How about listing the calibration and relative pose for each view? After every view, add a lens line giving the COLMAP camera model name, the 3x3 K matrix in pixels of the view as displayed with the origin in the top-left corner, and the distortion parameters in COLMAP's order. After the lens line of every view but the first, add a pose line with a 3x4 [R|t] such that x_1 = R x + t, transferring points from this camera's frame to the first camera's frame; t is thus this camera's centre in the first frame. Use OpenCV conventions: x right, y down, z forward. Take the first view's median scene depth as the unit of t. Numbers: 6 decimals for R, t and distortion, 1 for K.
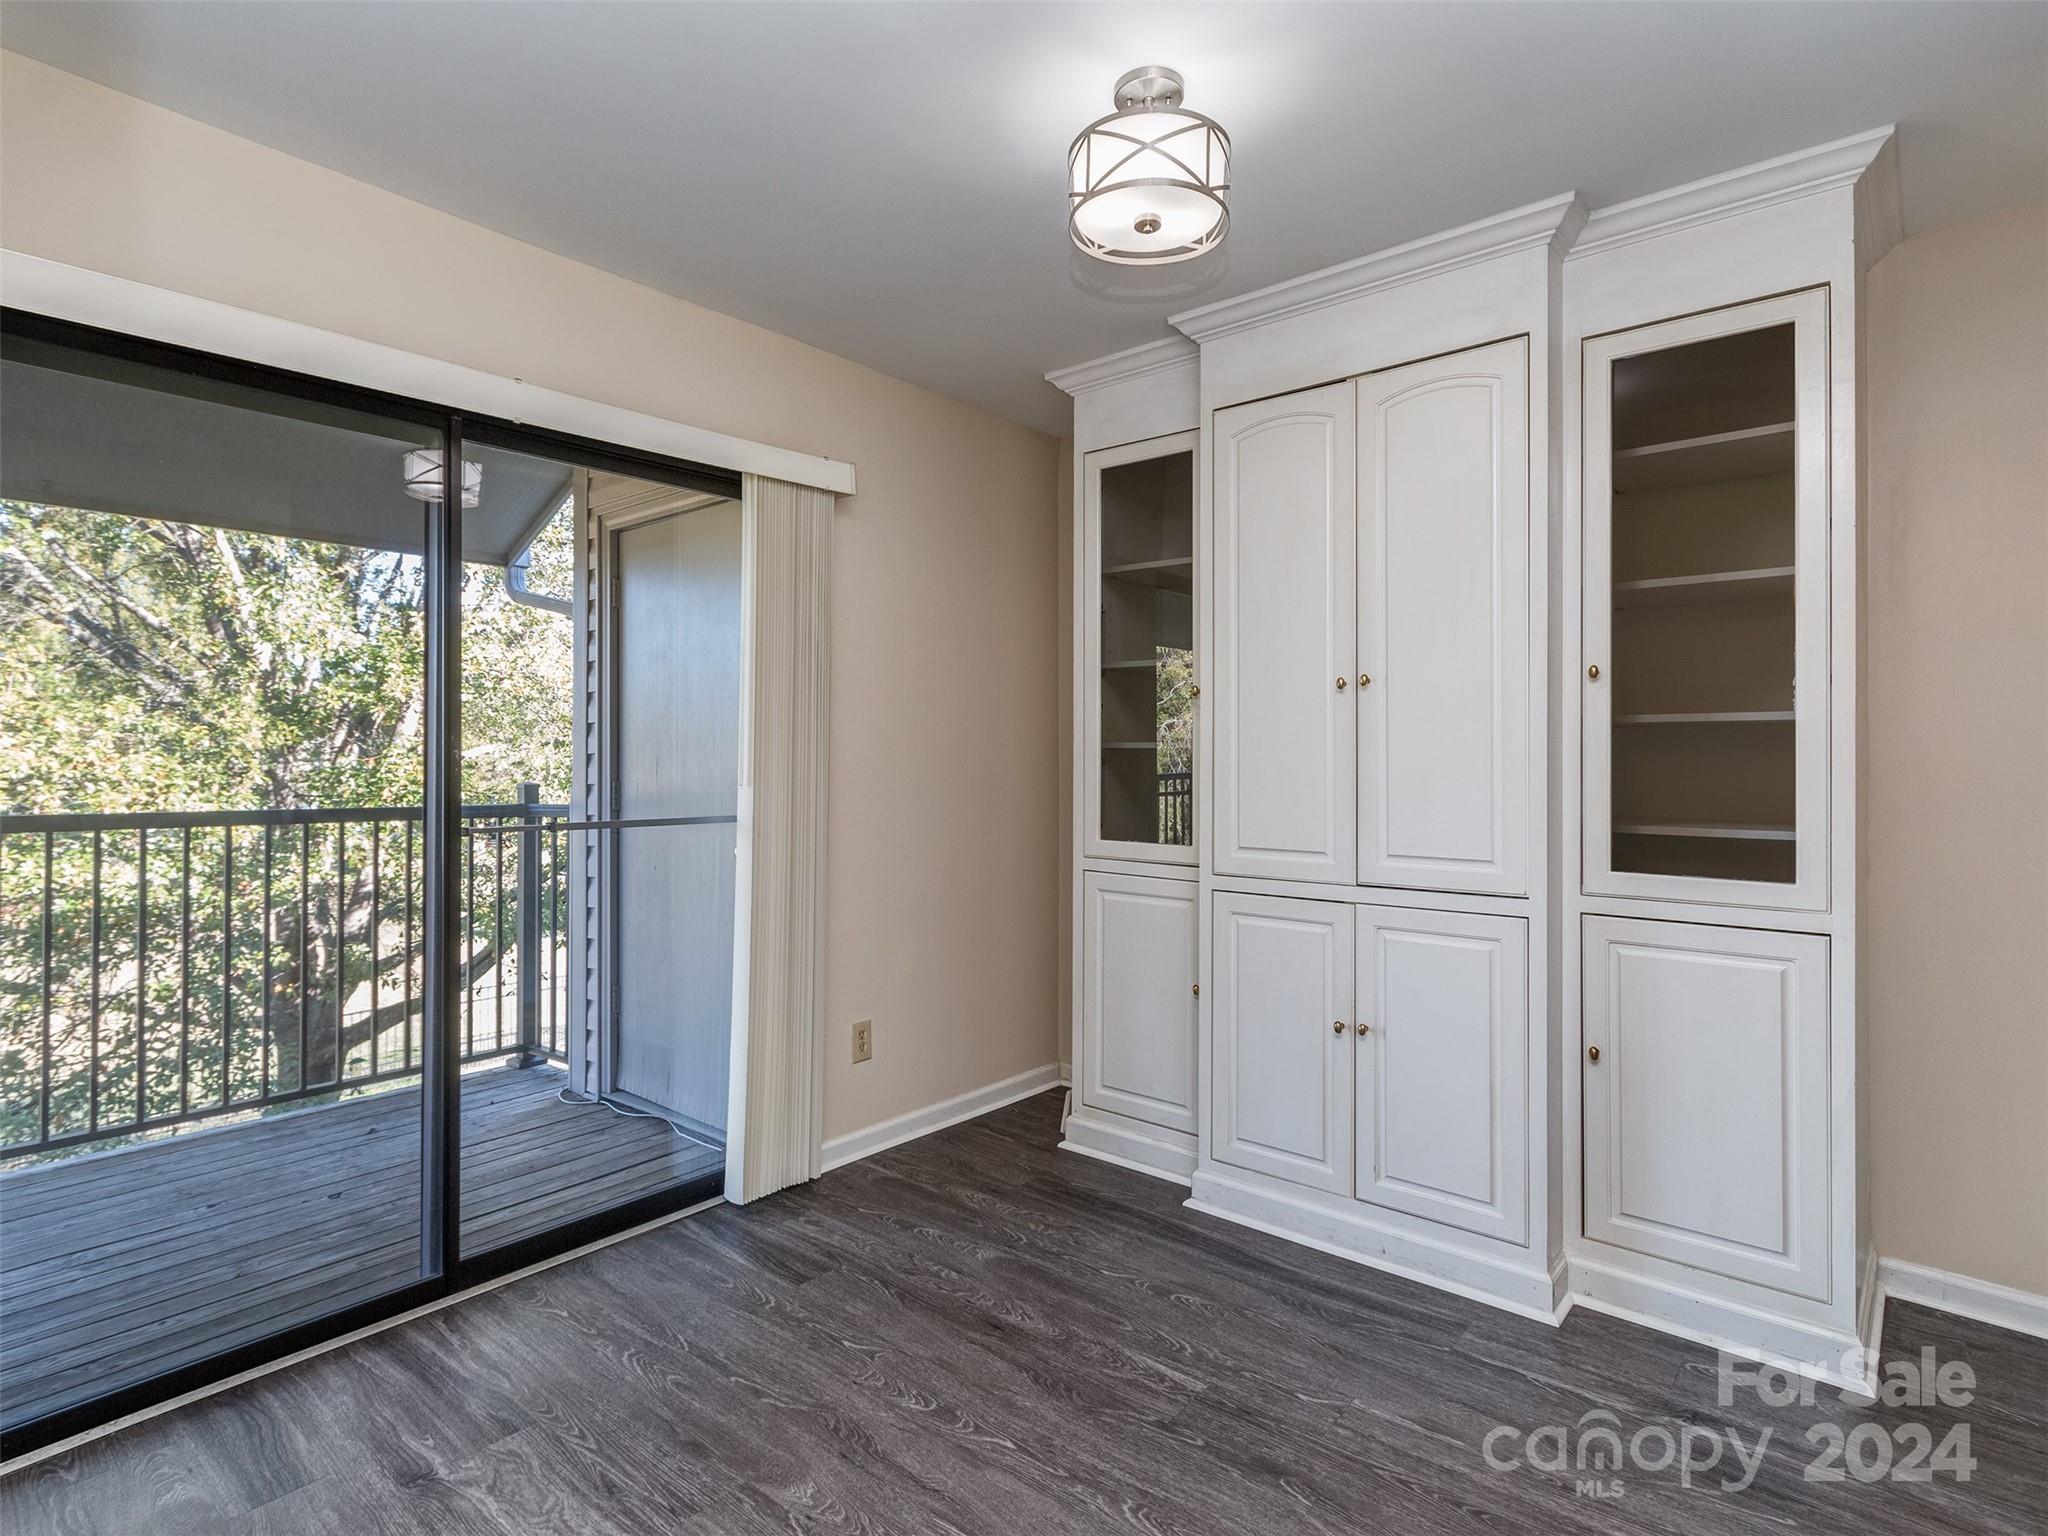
lens RADIAL K [[1051.5, 0, 1014.9], [0, 1051.5, 769.3], [0, 0, 1]] dist [0.008237, -0.001746]
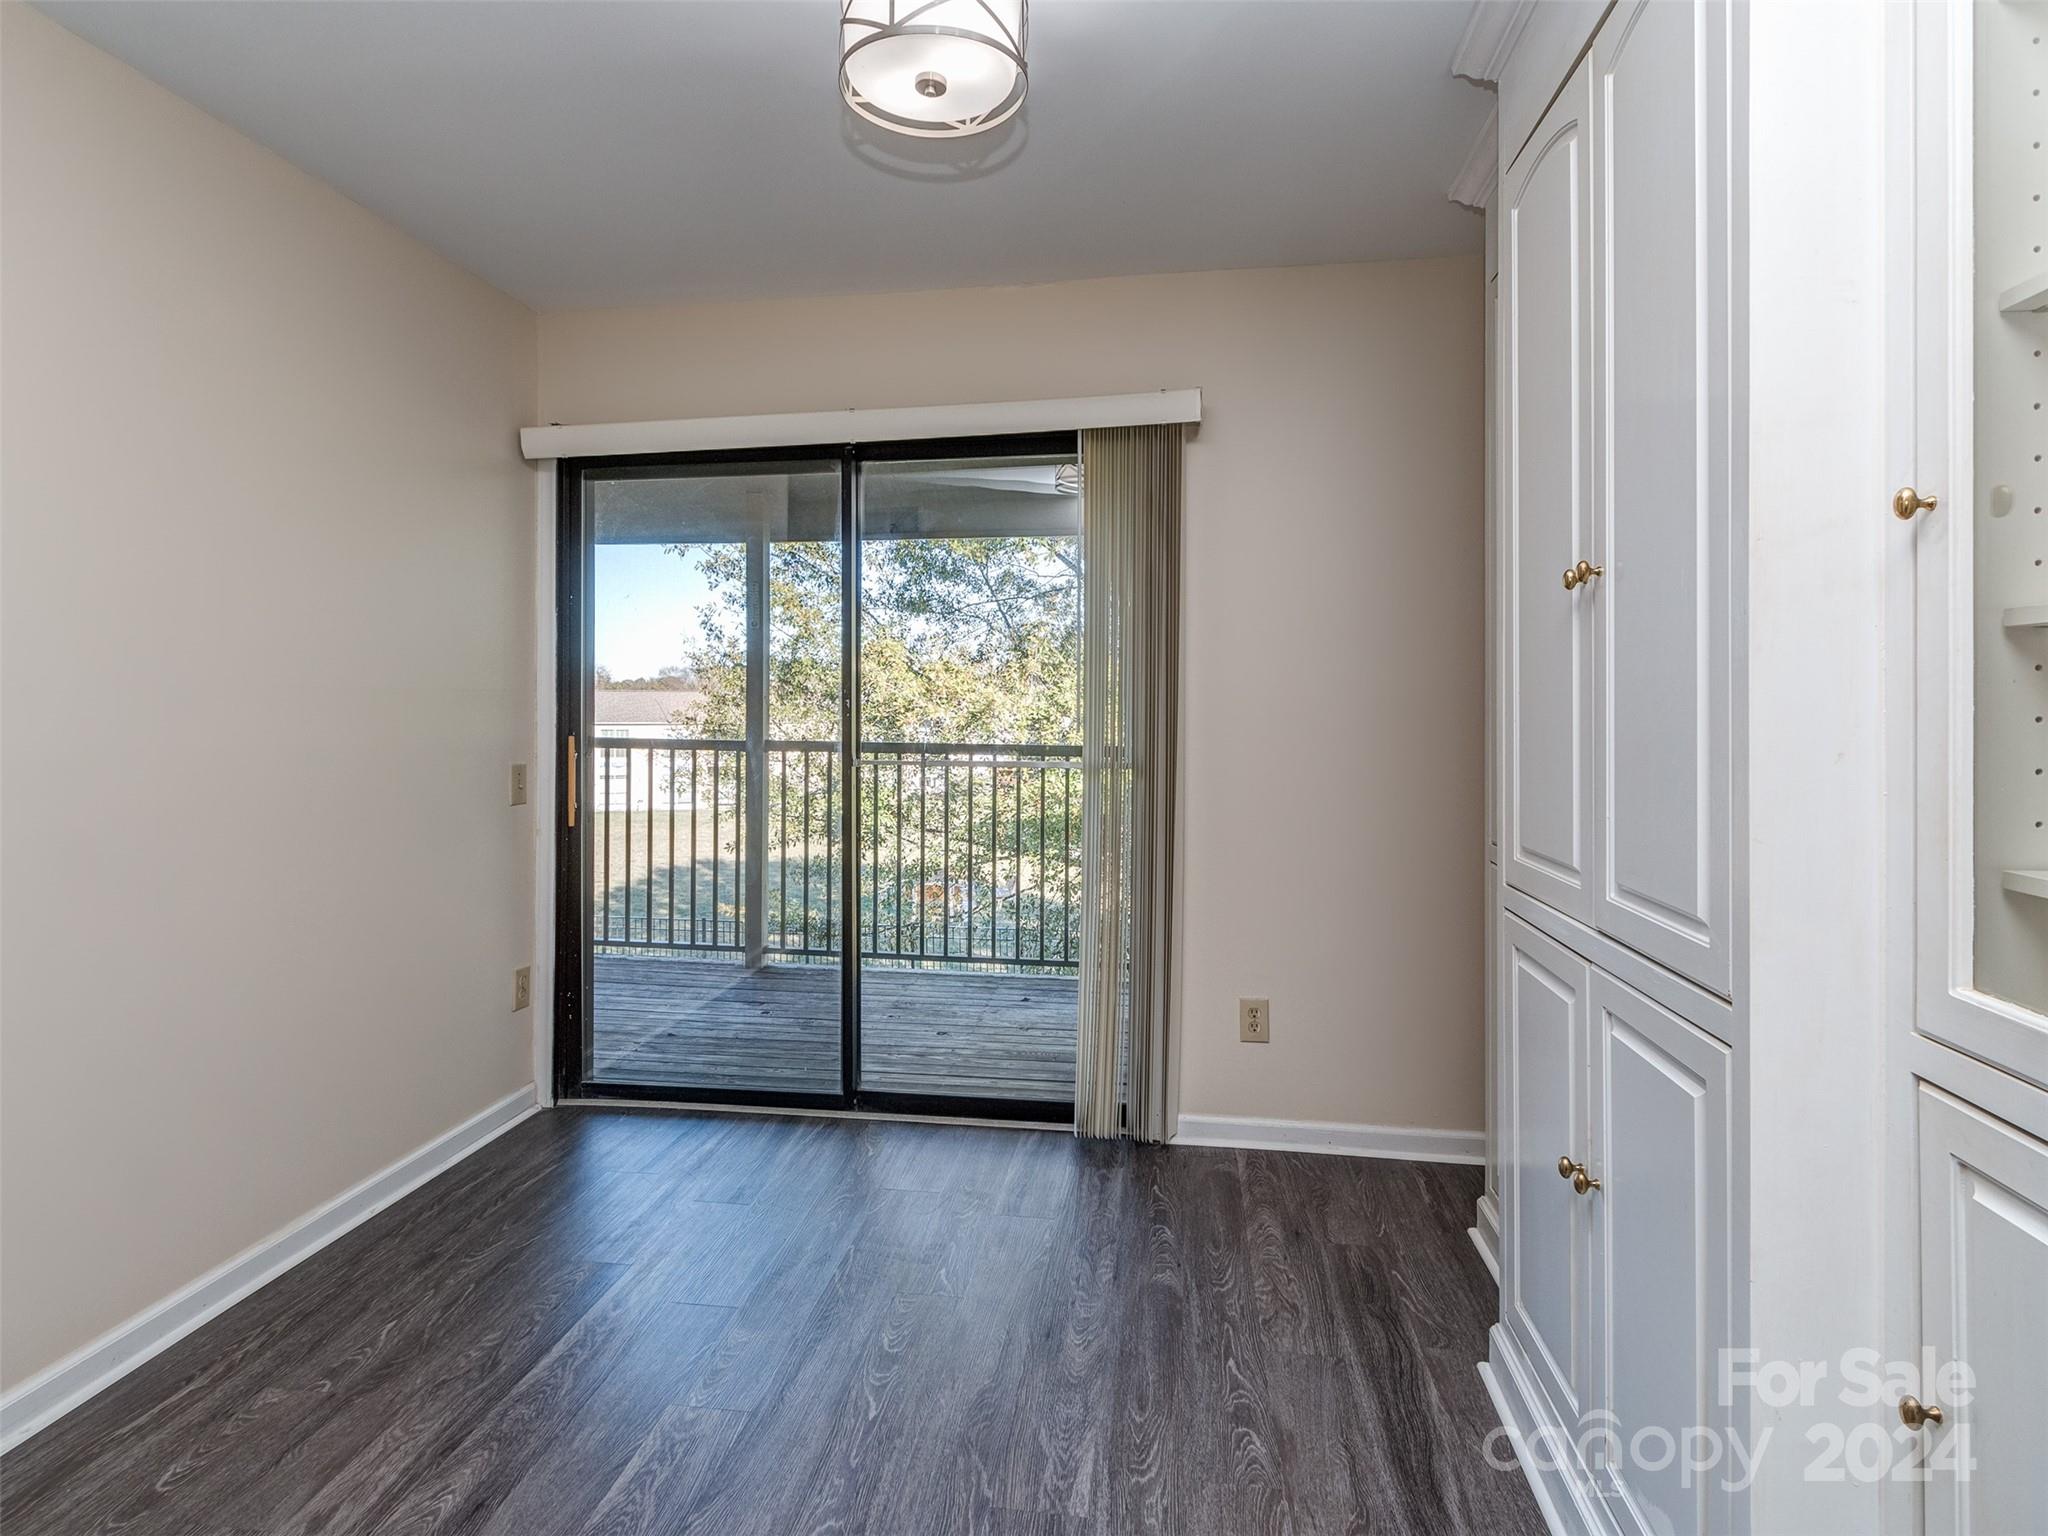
lens RADIAL K [[1069.6, 0, 1020.8], [0, 1069.6, 721.4], [0, 0, 1]] dist [0.002607, -0.000353]
pose [[0.529871, 0.012507, -0.847986, 0.597234], [-0.006533, 0.999922, 0.010666, -0.006922], [0.848053, -0.000111, 0.529911, 0.394463]]
